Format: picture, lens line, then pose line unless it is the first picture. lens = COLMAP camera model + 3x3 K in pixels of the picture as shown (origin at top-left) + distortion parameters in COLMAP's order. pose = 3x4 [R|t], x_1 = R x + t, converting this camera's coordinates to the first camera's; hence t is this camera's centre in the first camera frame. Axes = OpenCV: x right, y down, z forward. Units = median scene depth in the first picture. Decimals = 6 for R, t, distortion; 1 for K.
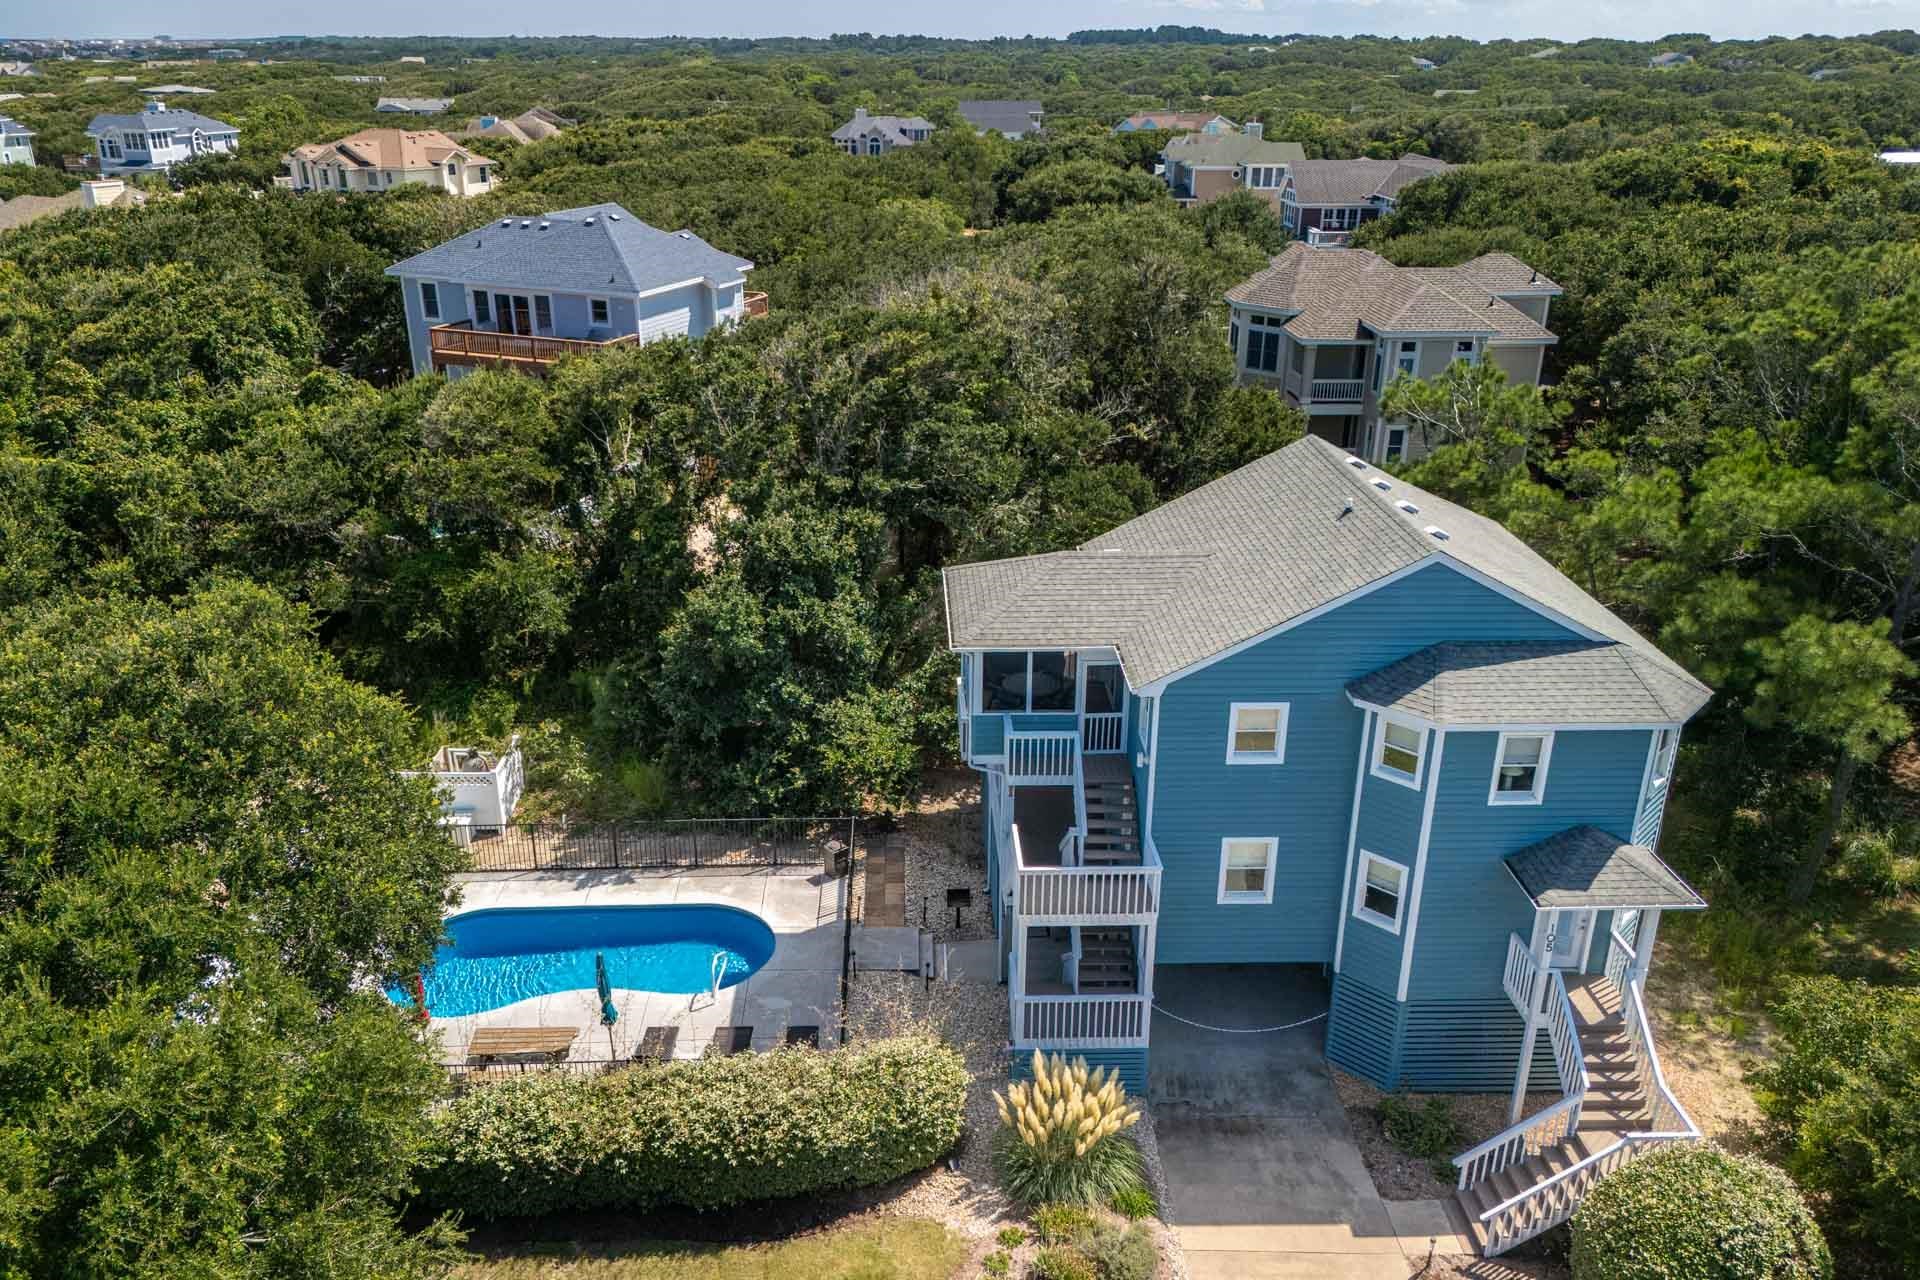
lens RADIAL K [[1384.1, 0, 967.4], [0, 1384.1, 626.8], [0, 0, 1]] dist [0.003032, -0.007447]
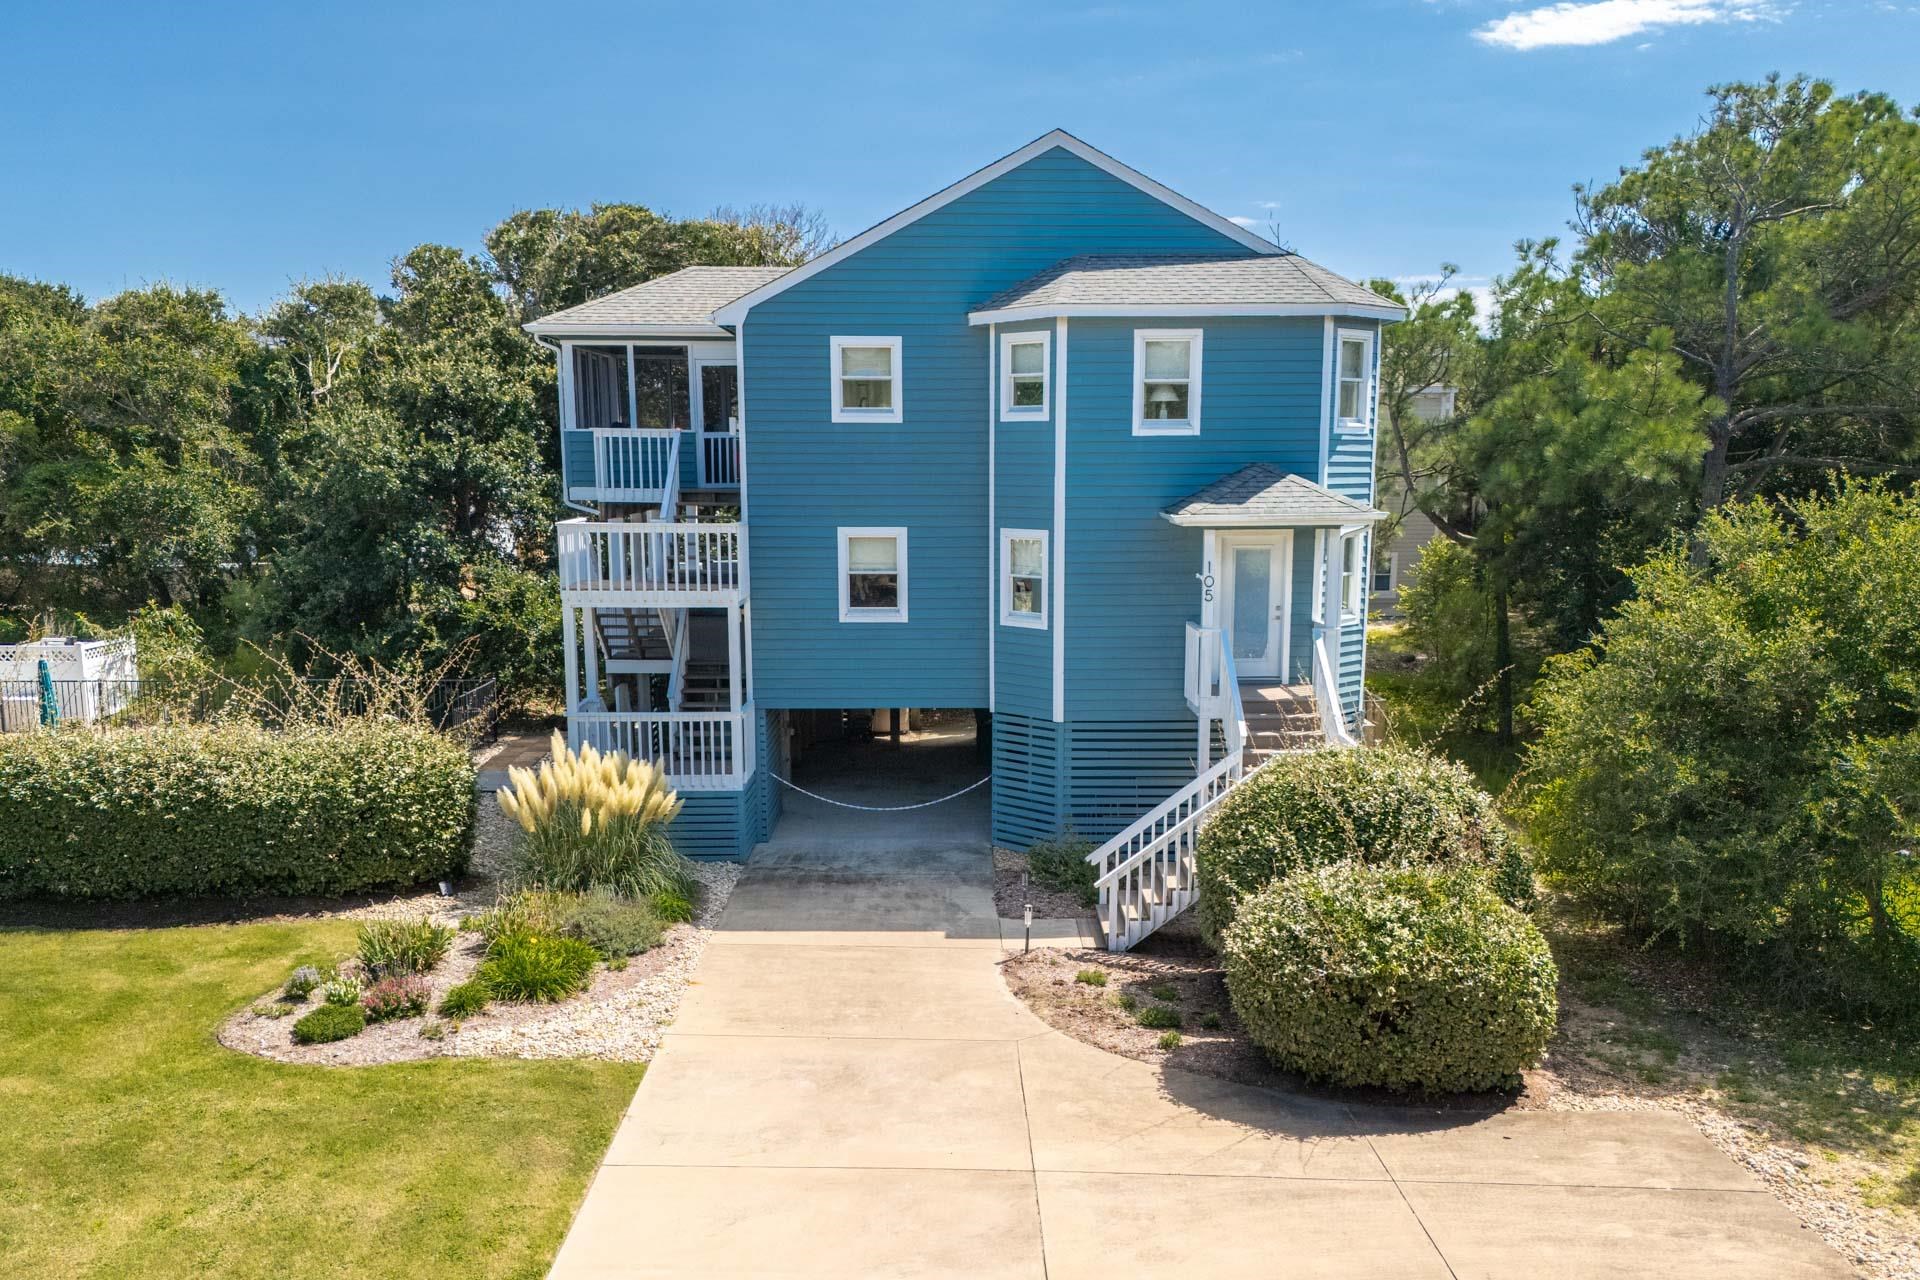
lens RADIAL K [[1490.4, 0, 957.7], [0, 1490.4, 655.7], [0, 0, 1]] dist [0.002310, -0.017047]
pose [[0.999949, -0.000687, 0.010078, 0.256442], [0.002587, 0.981822, -0.189786, 0.408587], [-0.009765, 0.189803, 0.981774, 0.162954]]
